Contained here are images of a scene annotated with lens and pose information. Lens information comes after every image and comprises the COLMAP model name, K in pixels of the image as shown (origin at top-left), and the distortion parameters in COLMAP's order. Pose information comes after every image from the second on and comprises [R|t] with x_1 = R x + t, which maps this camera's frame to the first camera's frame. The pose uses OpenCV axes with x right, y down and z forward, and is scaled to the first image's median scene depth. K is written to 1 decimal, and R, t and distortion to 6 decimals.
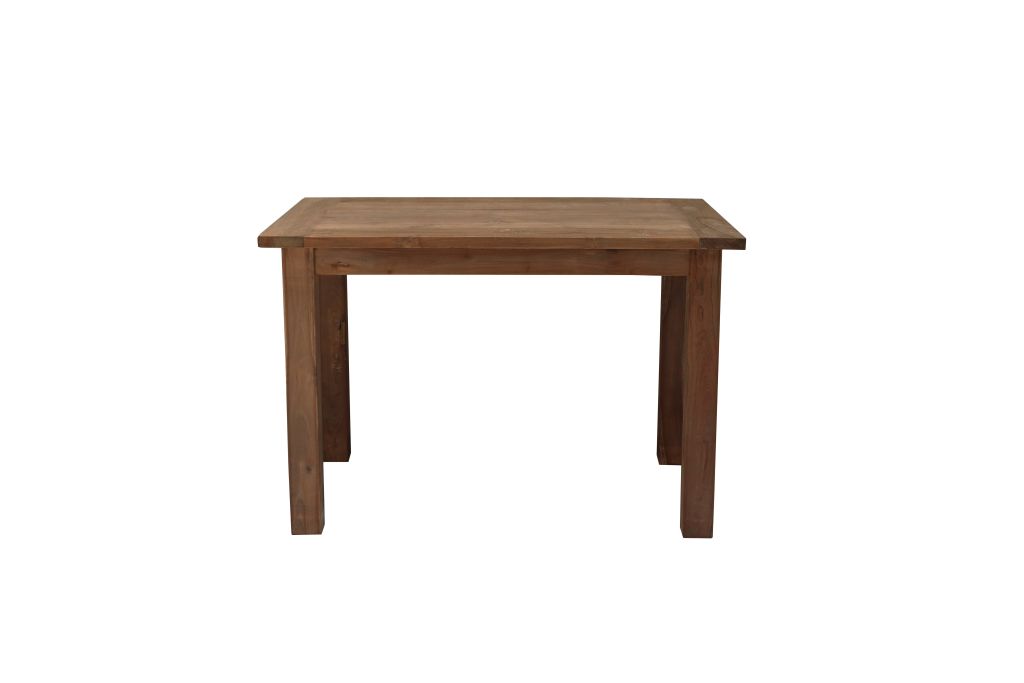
lens RADIAL K [[1400.5, 0, 512.0], [0, 1400.5, 341.5], [0, 0, 1]] dist [-0.025769, -0.012027]
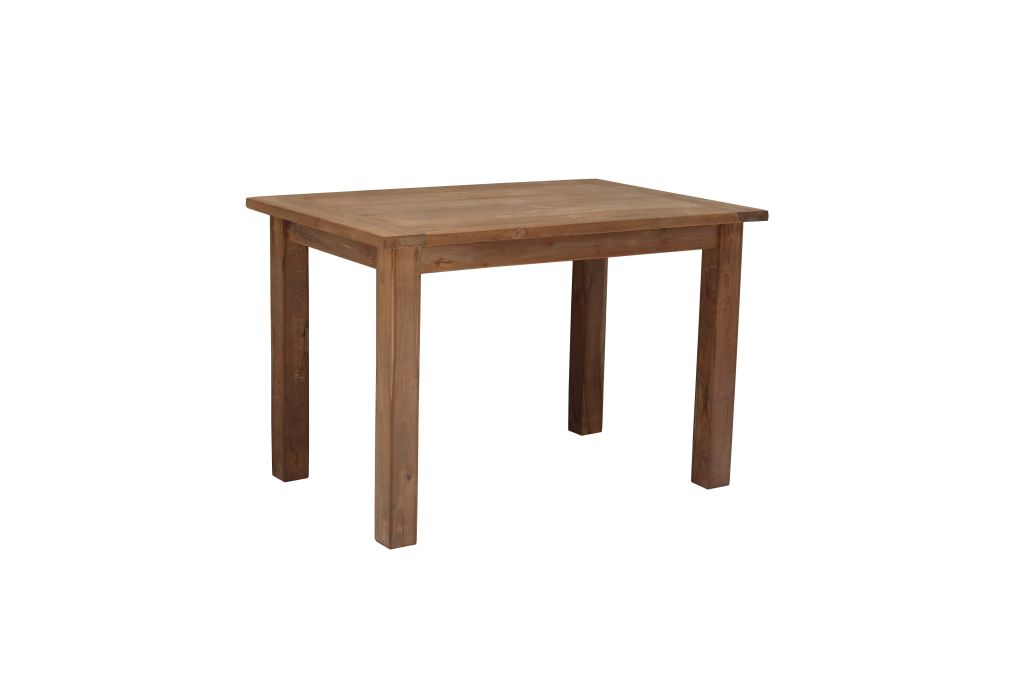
lens RADIAL K [[1523.0, 0, 512.0], [0, 1523.0, 341.5], [0, 0, 1]] dist [0.011828, 0.000260]
pose [[0.839713, -0.101684, 0.533425, -0.649993], [0.099573, 0.994489, 0.032826, -0.029170], [-0.533823, 0.025551, 0.845210, 0.080159]]
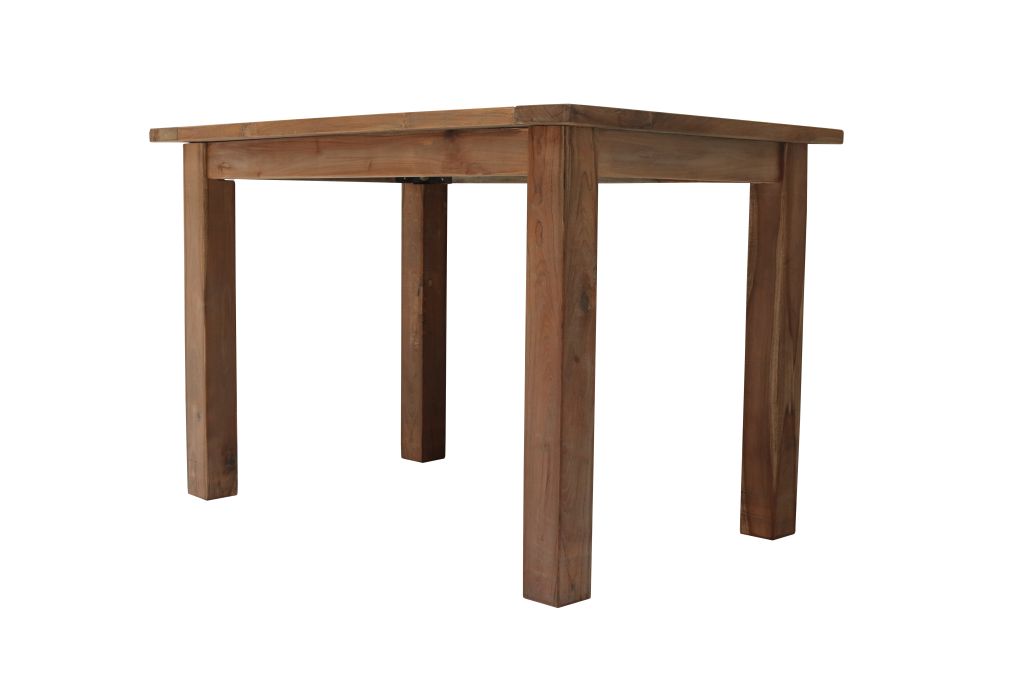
lens RADIAL K [[1324.8, 0, 512.0], [0, 1324.8, 341.5], [0, 0, 1]] dist [-0.162214, -0.004408]
pose [[0.717628, 0.077052, -0.692151, 0.540578], [-0.162166, 0.985029, -0.058480, 0.064632], [0.677283, 0.154210, 0.719380, 0.572286]]
